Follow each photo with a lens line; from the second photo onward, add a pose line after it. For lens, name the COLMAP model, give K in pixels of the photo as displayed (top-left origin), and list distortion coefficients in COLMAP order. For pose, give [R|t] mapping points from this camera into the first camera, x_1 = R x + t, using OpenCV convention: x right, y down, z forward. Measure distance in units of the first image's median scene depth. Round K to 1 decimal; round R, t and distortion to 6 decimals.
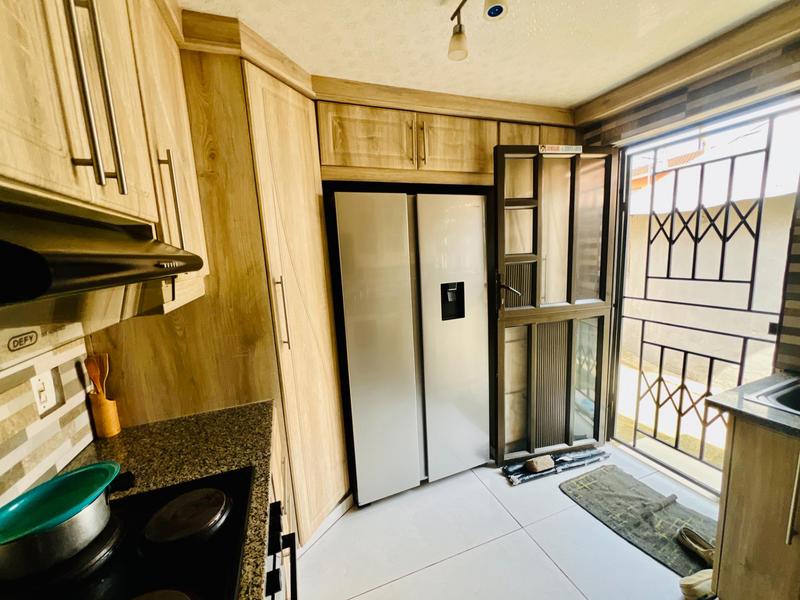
lens RADIAL K [[318.9, 0, 399.0], [0, 318.9, 300.2], [0, 0, 1]] dist [-0.002762, 0.000608]
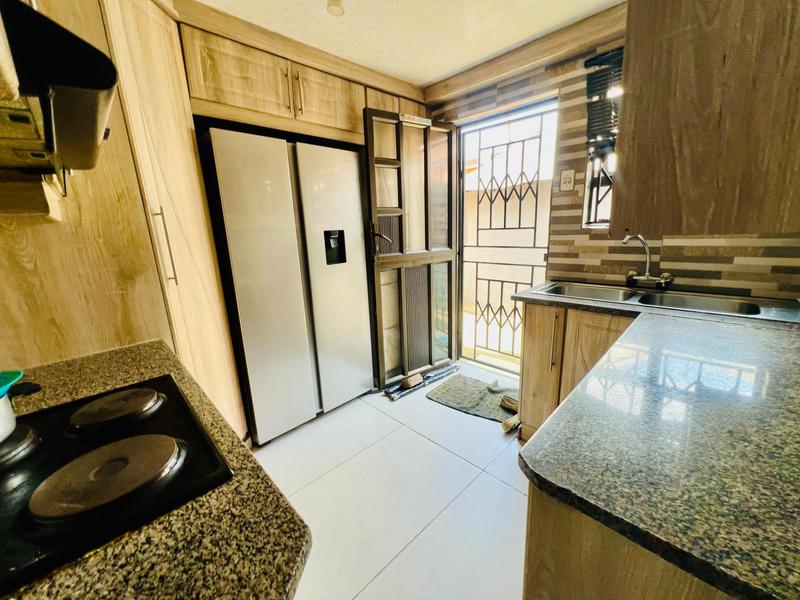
lens RADIAL K [[318.9, 0, 397.7], [0, 318.9, 300.9], [0, 0, 1]] dist [-0.002762, 0.000608]
pose [[0.916501, -0.075350, 0.392871, -0.088033], [0.051944, 0.996201, 0.069889, 0.129869], [-0.396645, -0.043647, 0.916934, -0.119840]]
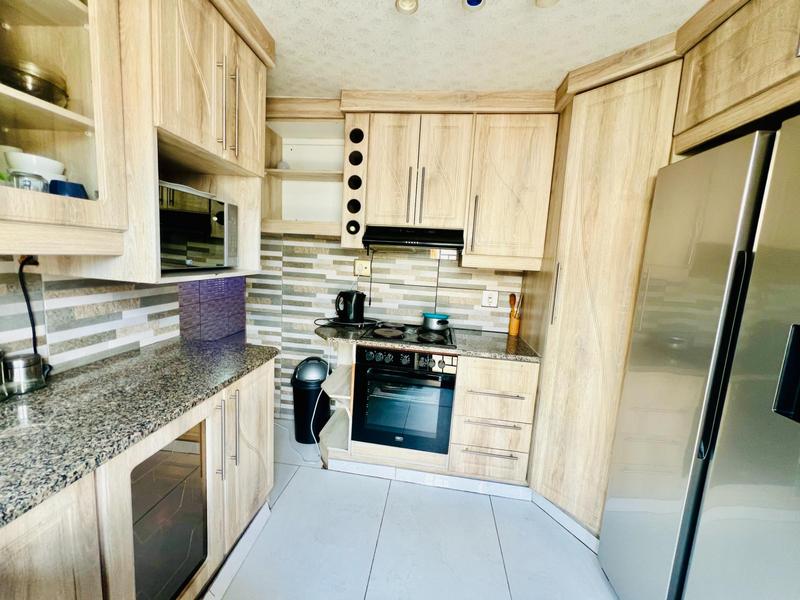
lens RADIAL K [[318.9, 0, 398.1], [0, 318.9, 297.2], [0, 0, 1]] dist [-0.002762, 0.000608]
pose [[-0.459071, 0.139923, -0.877312, 0.743220], [-0.167622, 0.956140, 0.240207, -0.104651], [0.872443, 0.257329, -0.415482, 0.752263]]
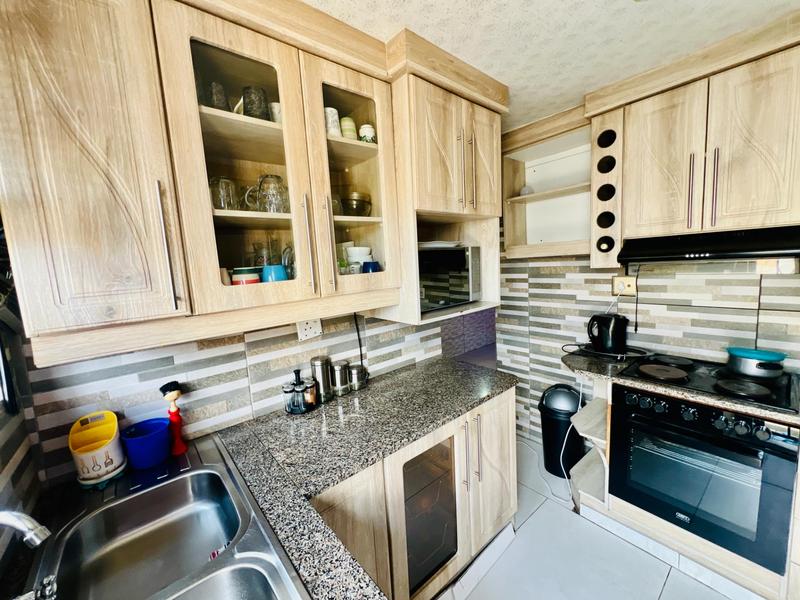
lens RADIAL K [[318.9, 0, 400.1], [0, 318.9, 298.8], [0, 0, 1]] dist [-0.002762, 0.000608]
pose [[-0.937287, 0.144880, -0.317021, 0.712189], [0.057079, 0.961043, 0.270441, -0.180306], [0.343852, 0.235386, -0.909043, 0.787855]]
